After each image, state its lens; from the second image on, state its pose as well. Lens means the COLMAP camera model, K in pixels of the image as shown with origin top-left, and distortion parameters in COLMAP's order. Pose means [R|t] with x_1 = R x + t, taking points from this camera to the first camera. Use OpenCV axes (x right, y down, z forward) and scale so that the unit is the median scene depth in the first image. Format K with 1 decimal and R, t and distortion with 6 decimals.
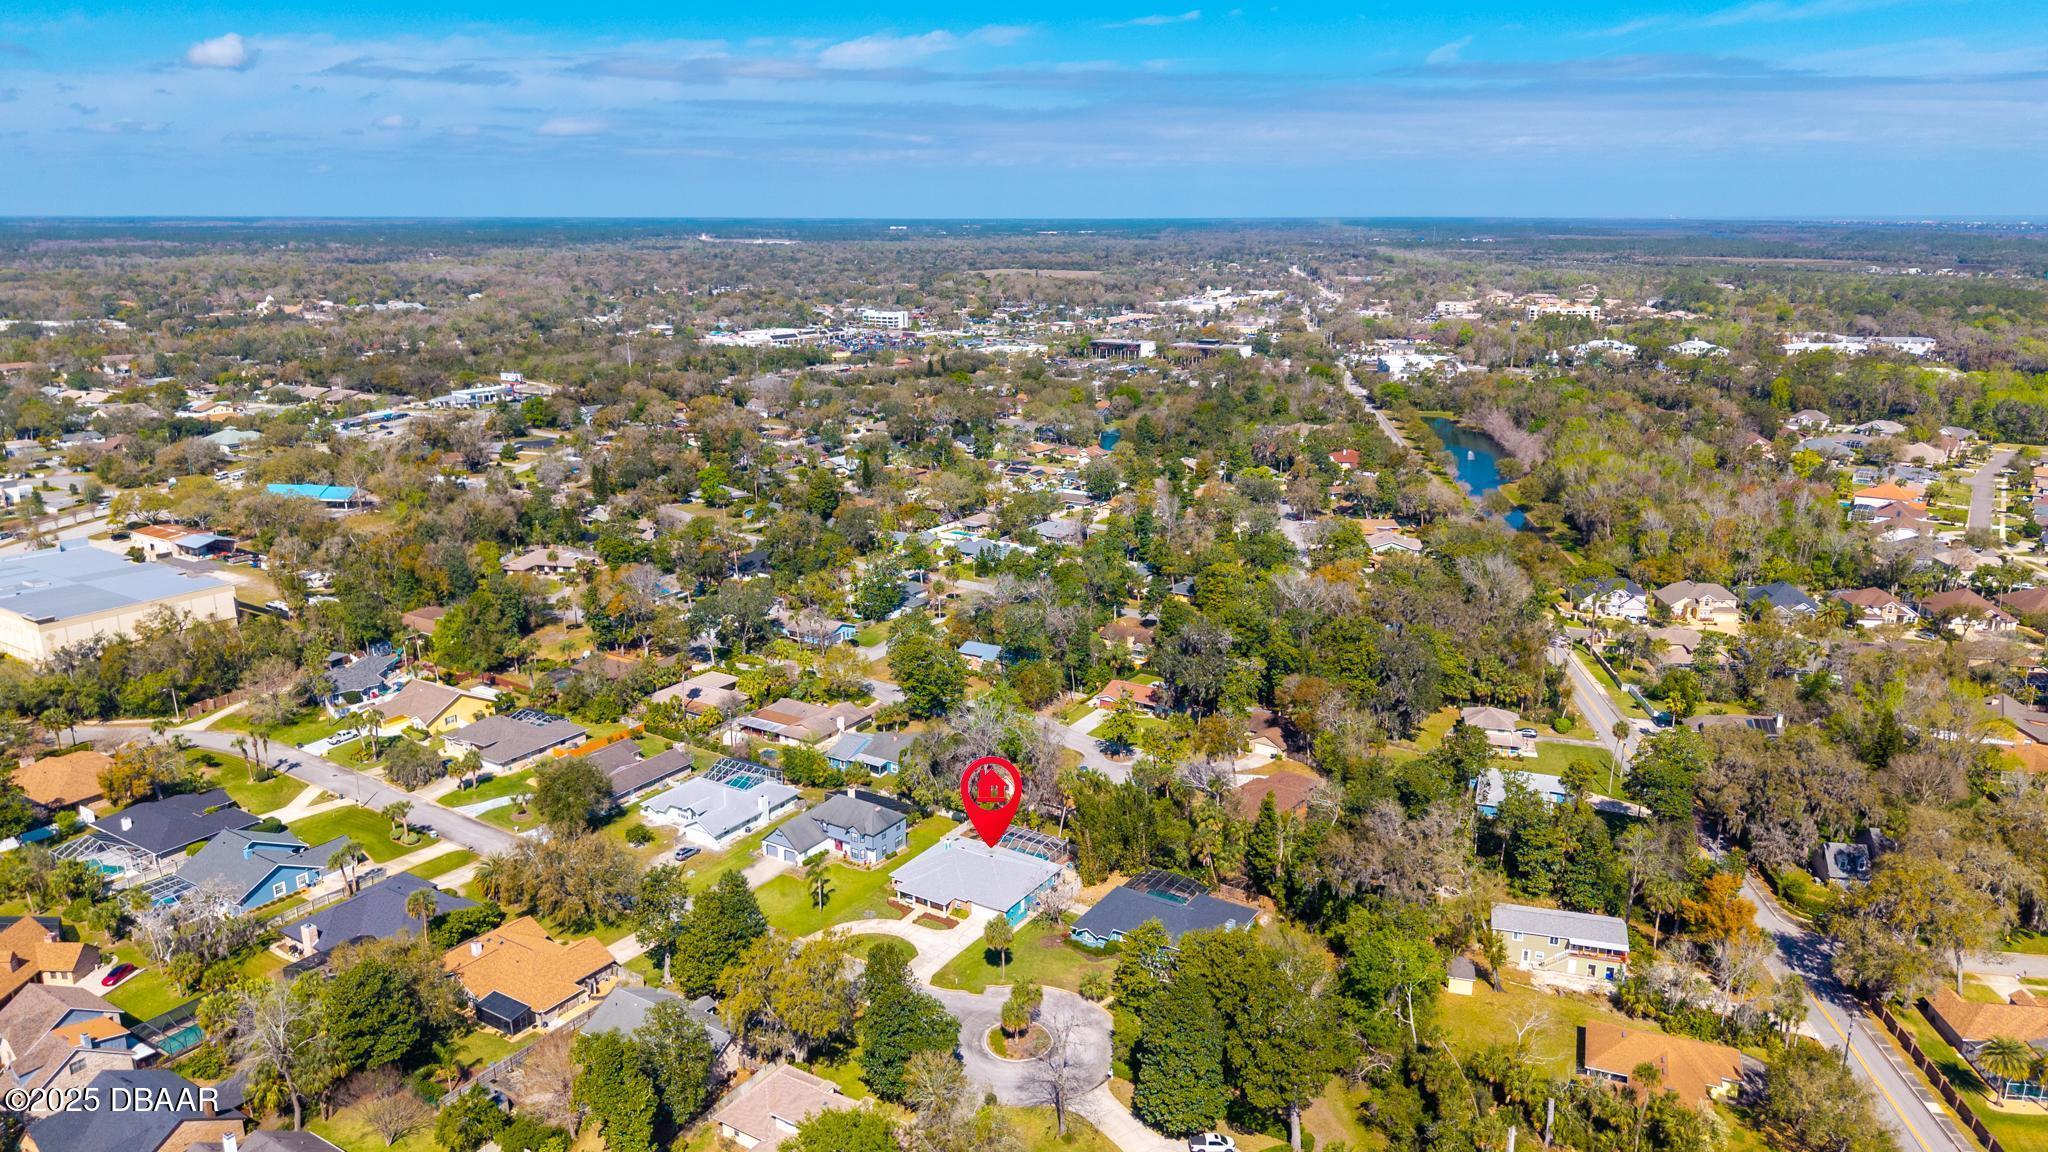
lens RADIAL K [[1406.7, 0, 1017.6], [0, 1406.7, 562.4], [0, 0, 1]] dist [0.042357, -0.005262]
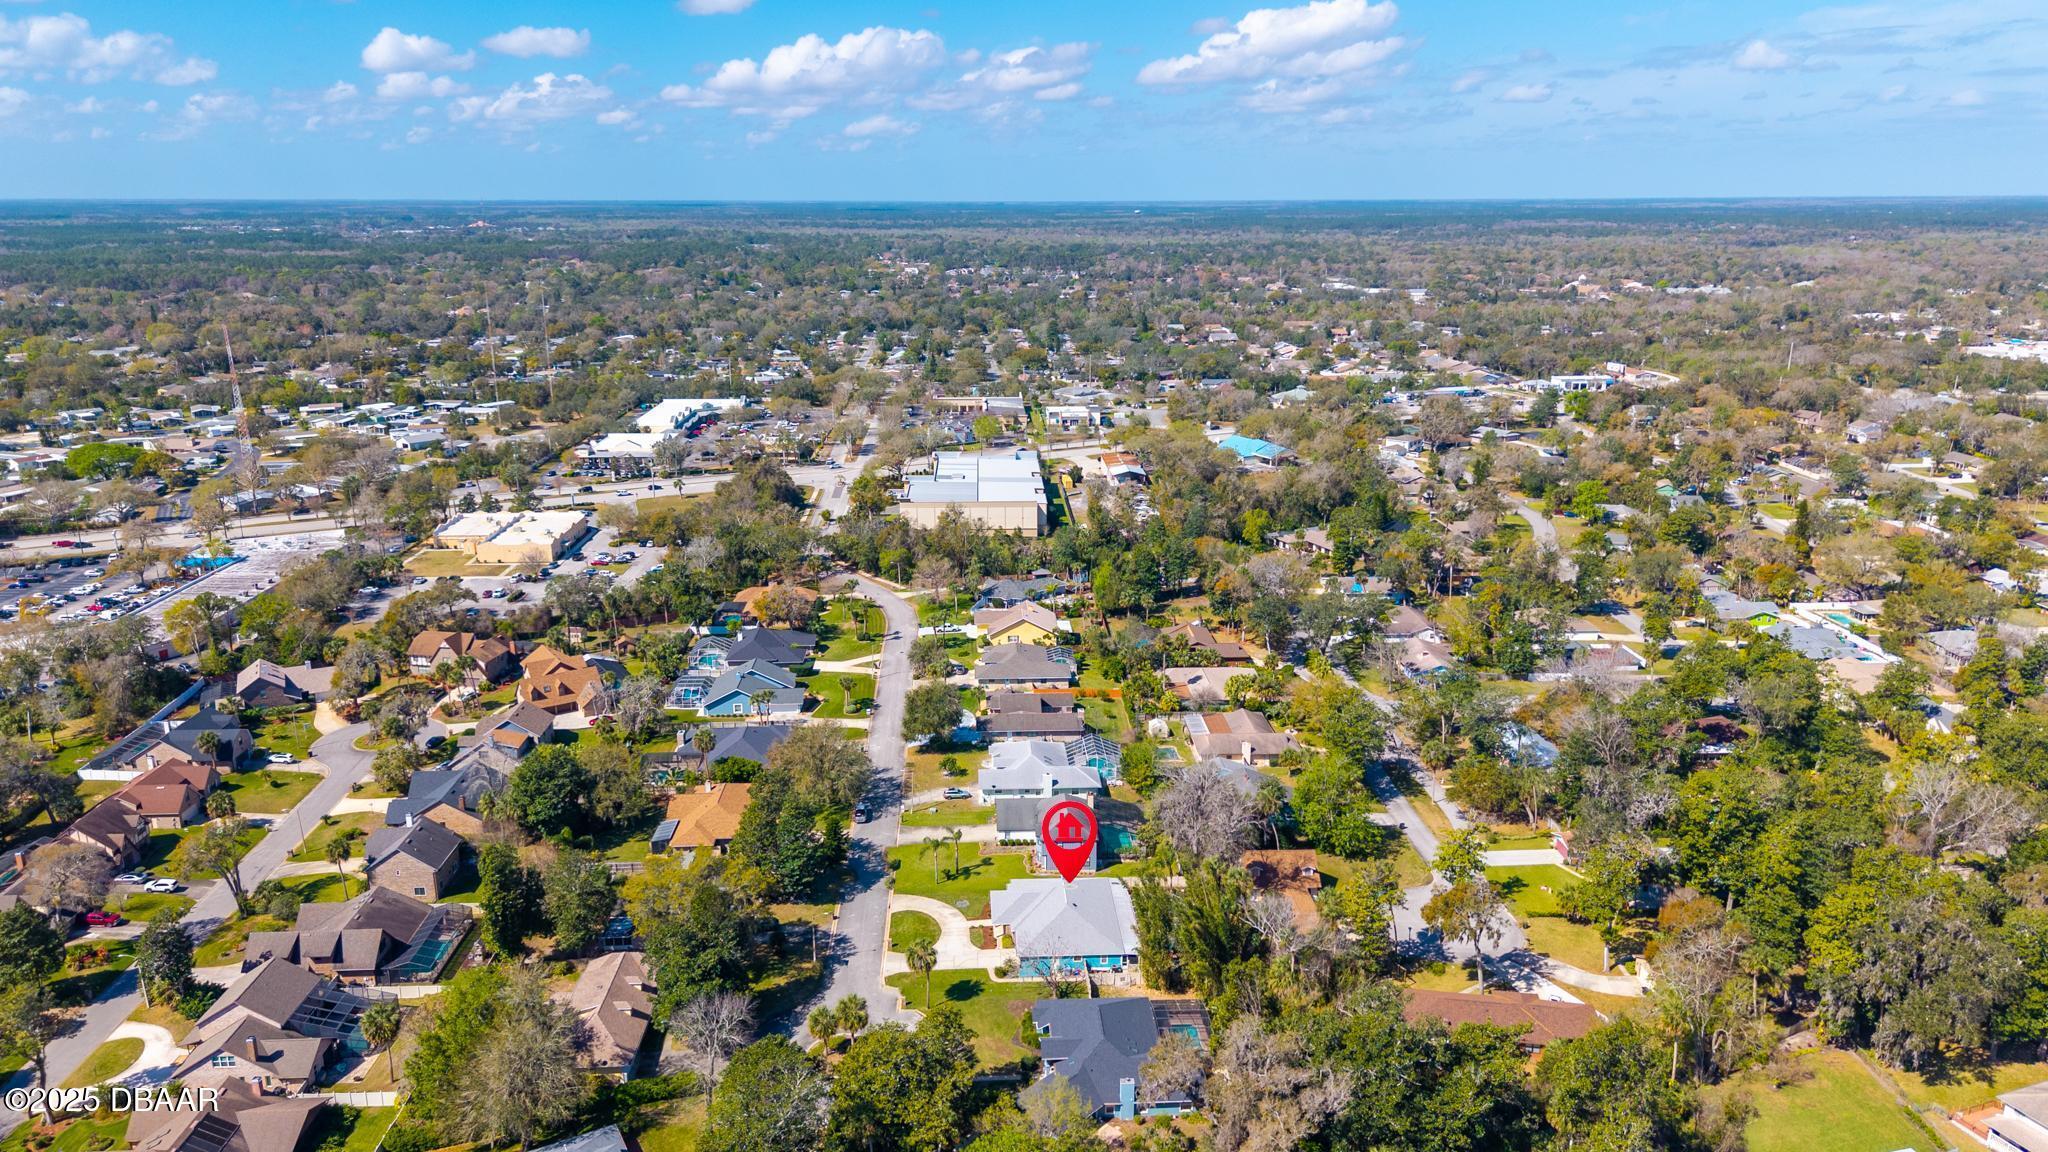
lens RADIAL K [[1406.7, 0, 1022.4], [0, 1406.7, 588.4], [0, 0, 1]] dist [0.042357, -0.005262]
pose [[0.568308, 0.221831, -0.792349, 0.512978], [-0.198896, 0.971451, 0.129317, -0.079314], [0.798415, 0.084104, 0.596205, 0.339382]]
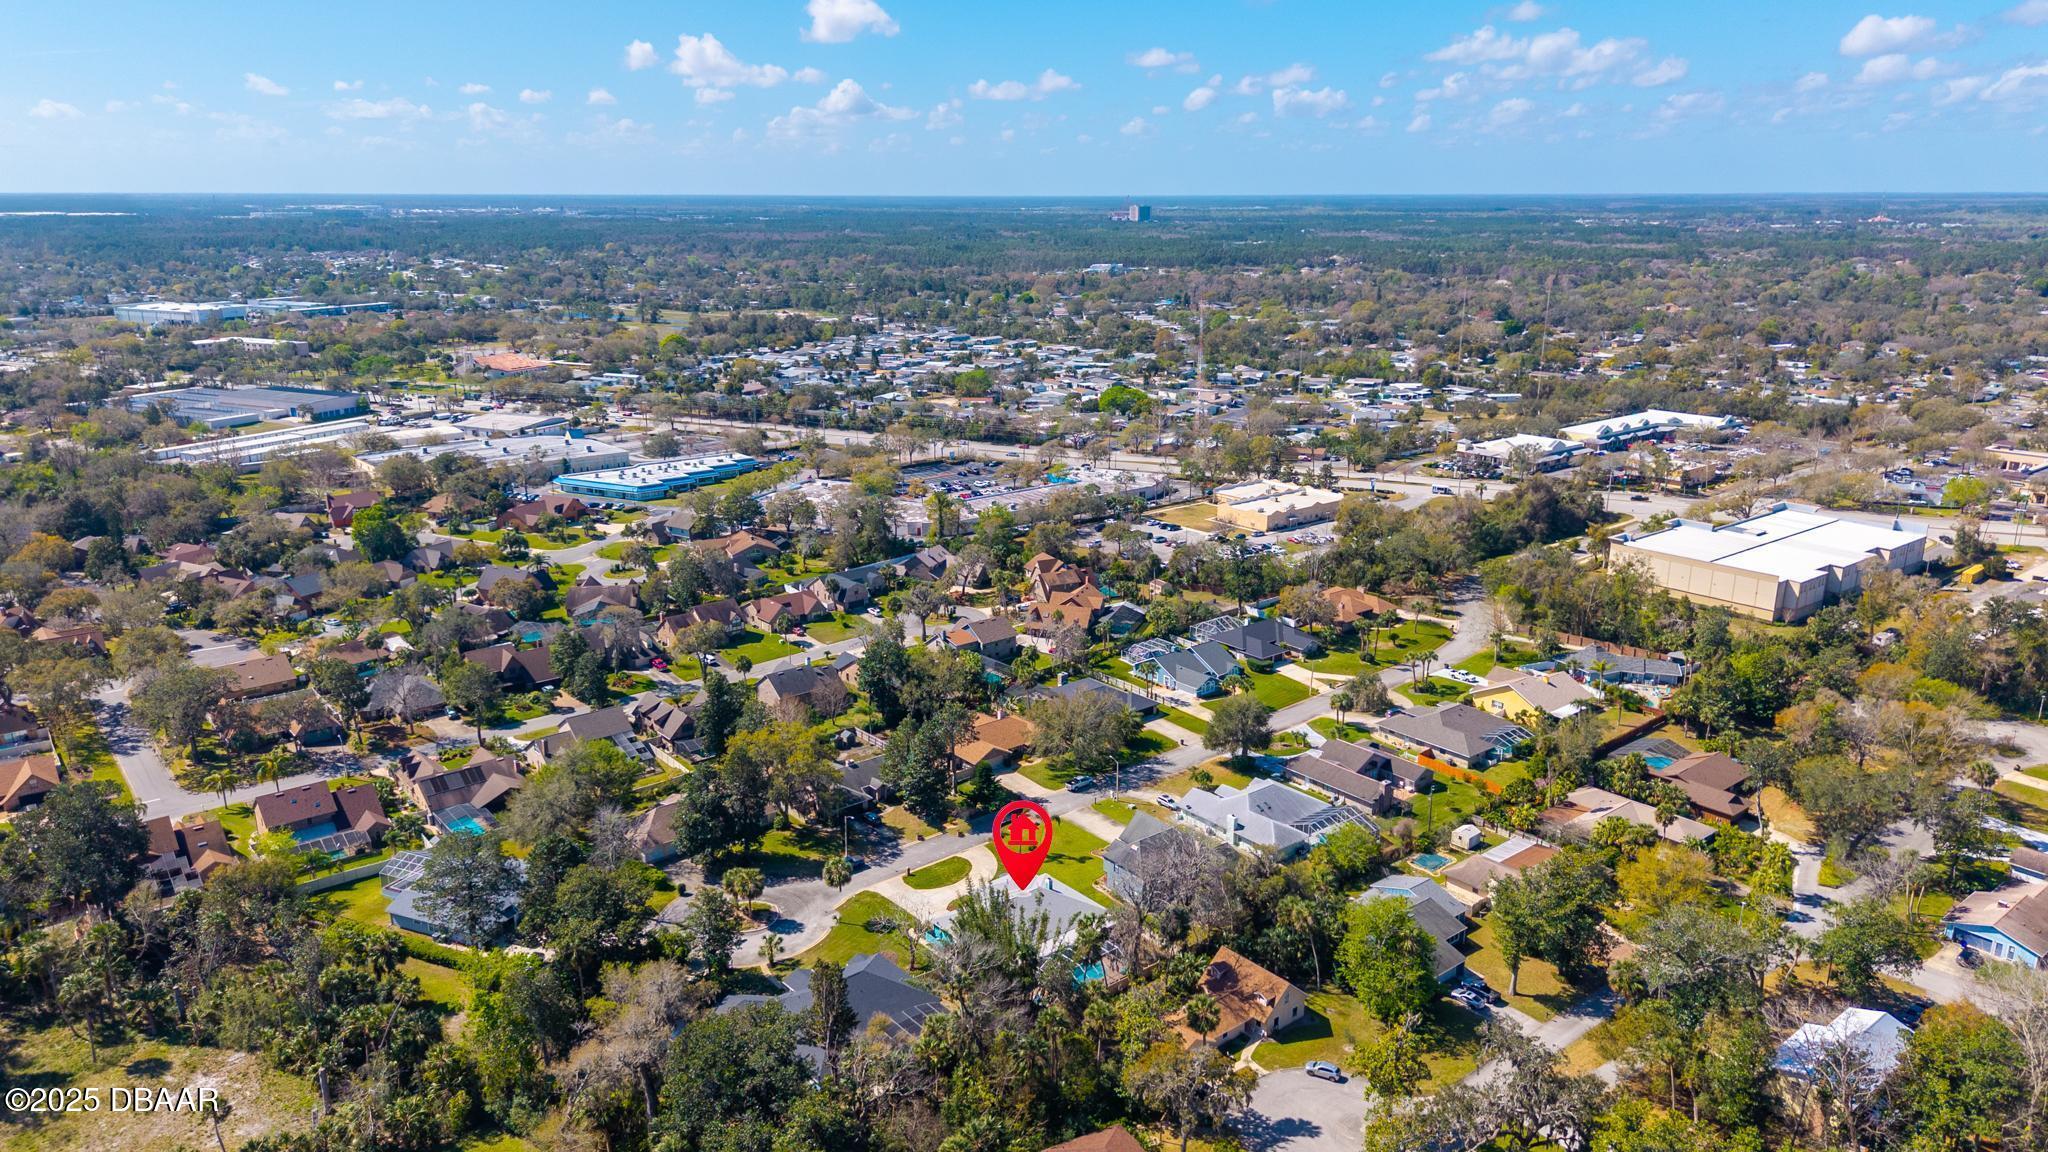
lens RADIAL K [[1406.7, 0, 1009.3], [0, 1406.7, 581.9], [0, 0, 1]] dist [0.042357, -0.005262]
pose [[-0.304637, 0.258315, -0.916771, 0.597375], [-0.241796, 0.910015, 0.336759, -0.221403], [0.921266, 0.324261, -0.214765, 0.906024]]
